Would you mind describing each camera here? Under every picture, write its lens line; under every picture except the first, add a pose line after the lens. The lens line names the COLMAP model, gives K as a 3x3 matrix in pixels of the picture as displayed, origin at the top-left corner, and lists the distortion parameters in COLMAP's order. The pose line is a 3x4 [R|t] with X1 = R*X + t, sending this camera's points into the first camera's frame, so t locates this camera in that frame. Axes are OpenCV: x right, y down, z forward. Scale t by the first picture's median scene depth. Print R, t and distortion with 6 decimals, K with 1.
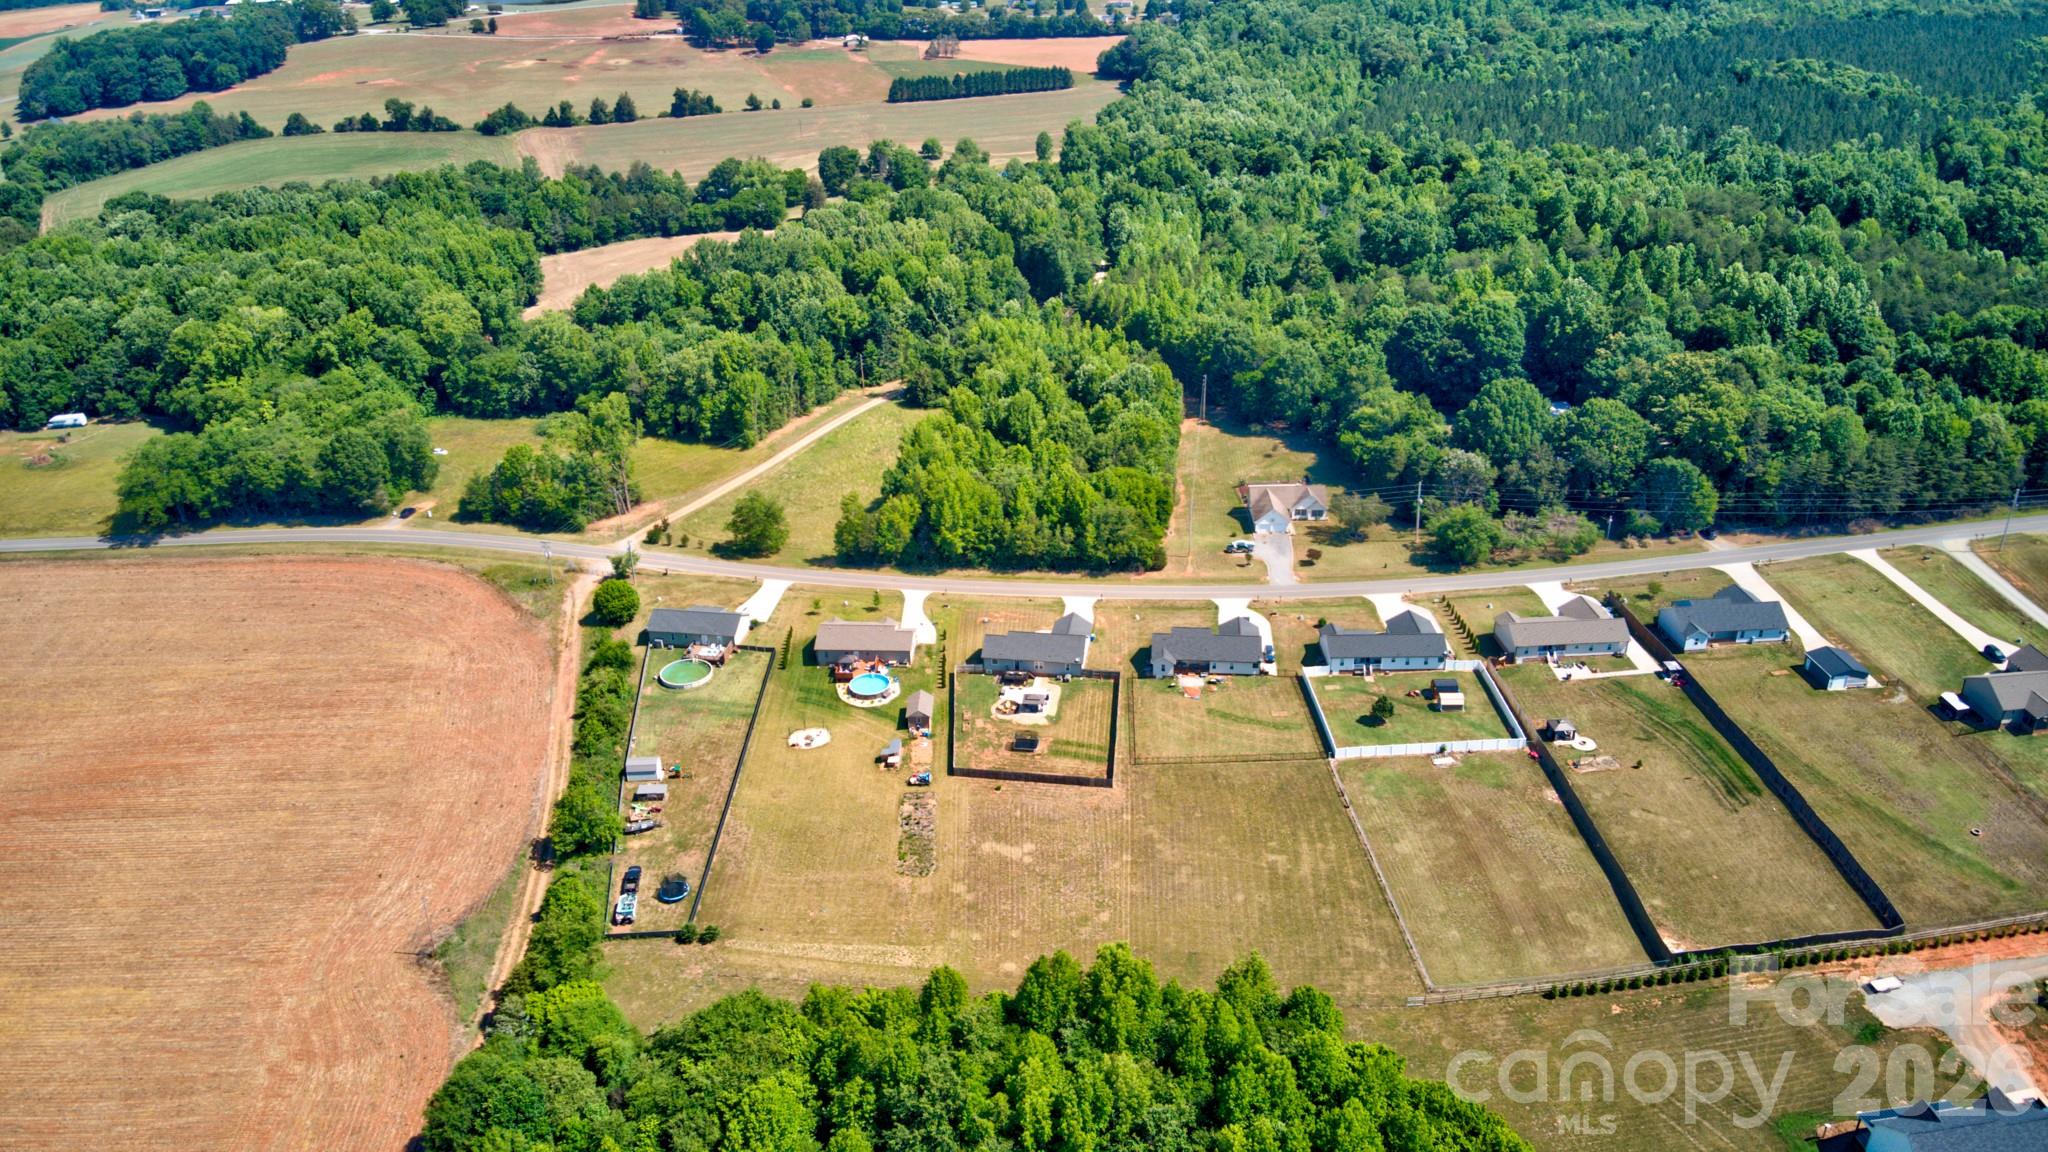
lens RADIAL K [[1472.5, 0, 1015.1], [0, 1472.5, 579.4], [0, 0, 1]] dist [0.203488, -0.412247]
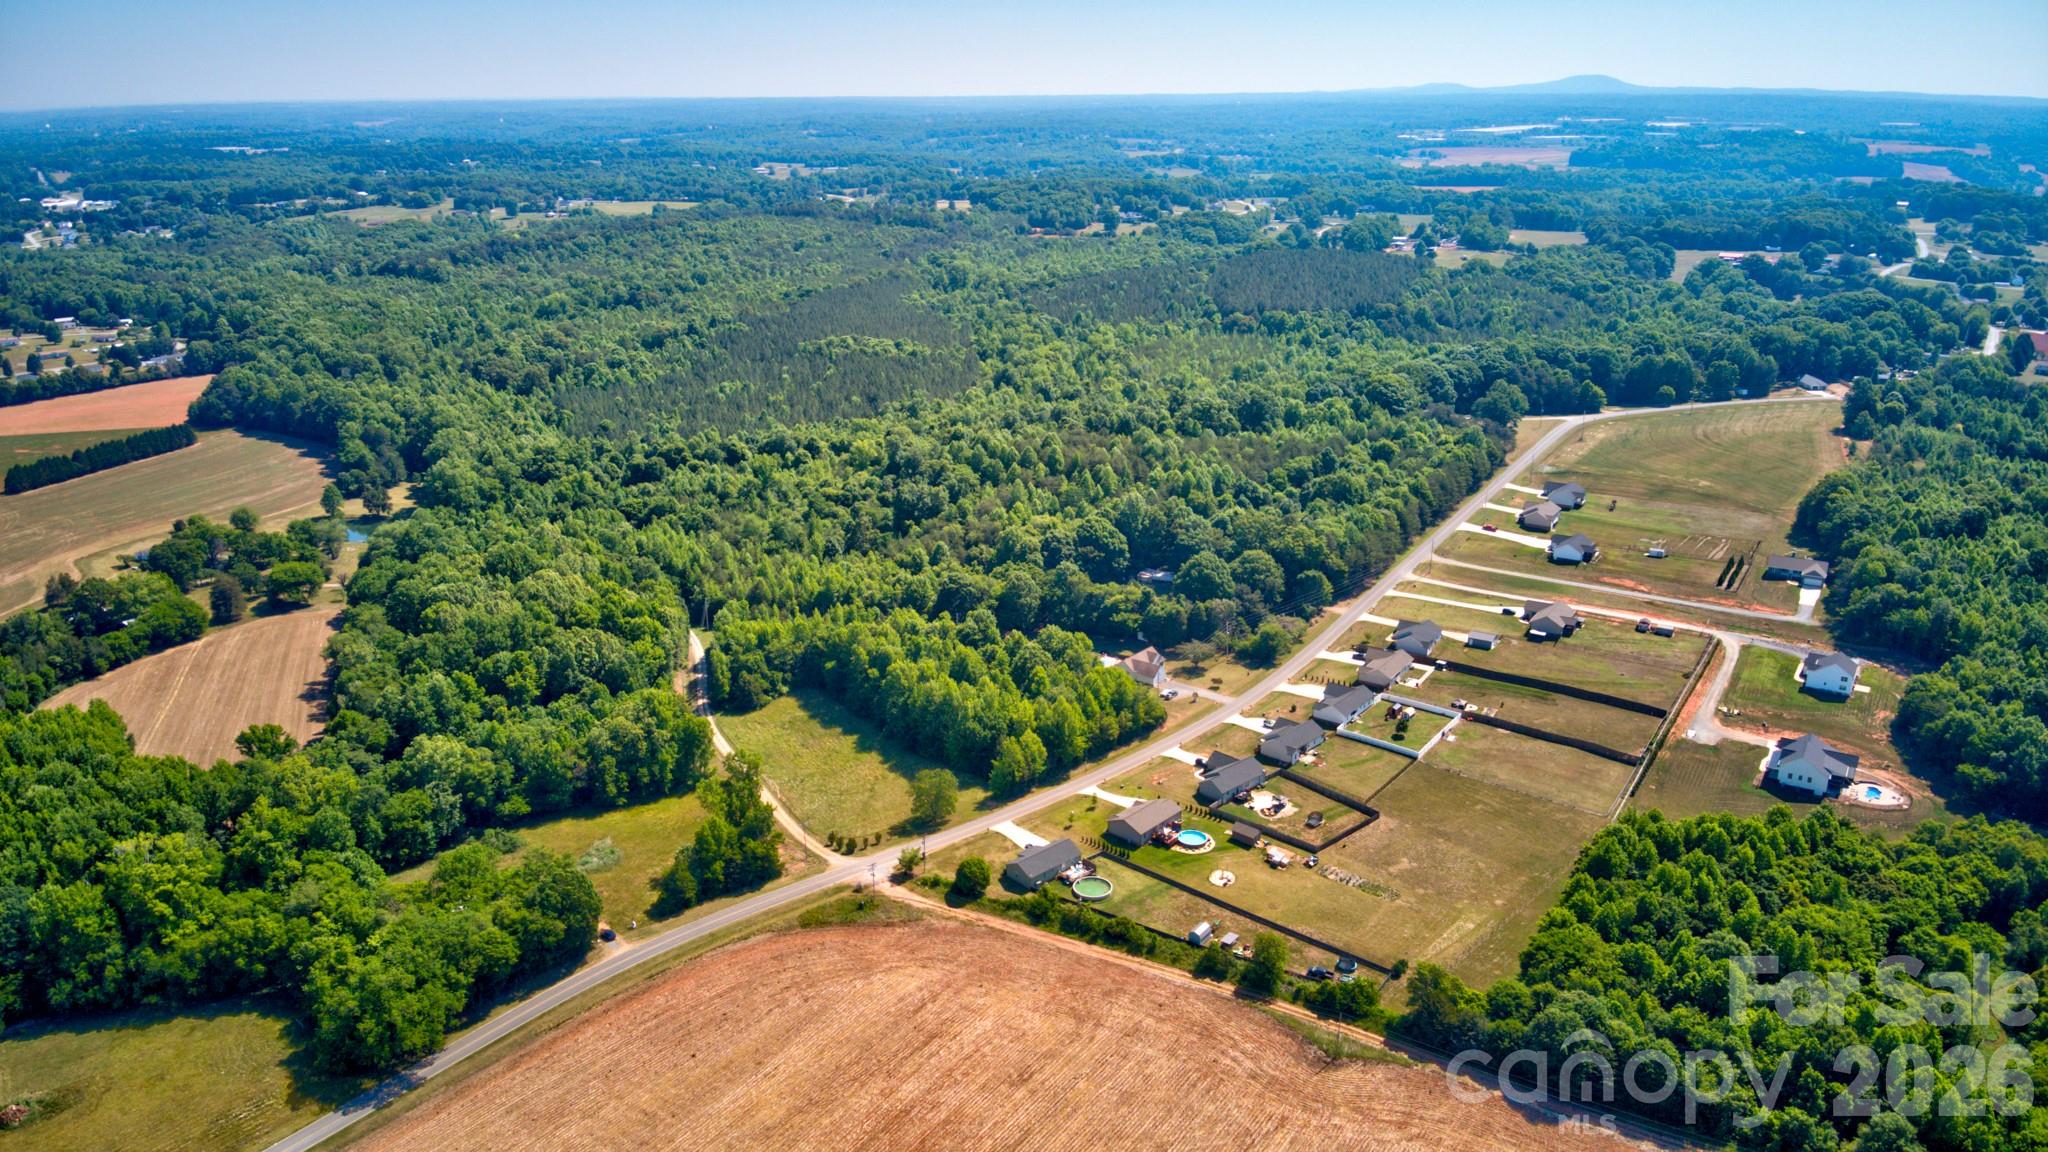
lens RADIAL K [[1472.5, 0, 1015.1], [0, 1472.5, 579.4], [0, 0, 1]] dist [0.203488, -0.412247]
pose [[0.608367, -0.233637, 0.758488, -0.896168], [0.353954, 0.935254, 0.004188, -0.165182], [-0.710357, 0.265922, 0.651674, 0.102504]]
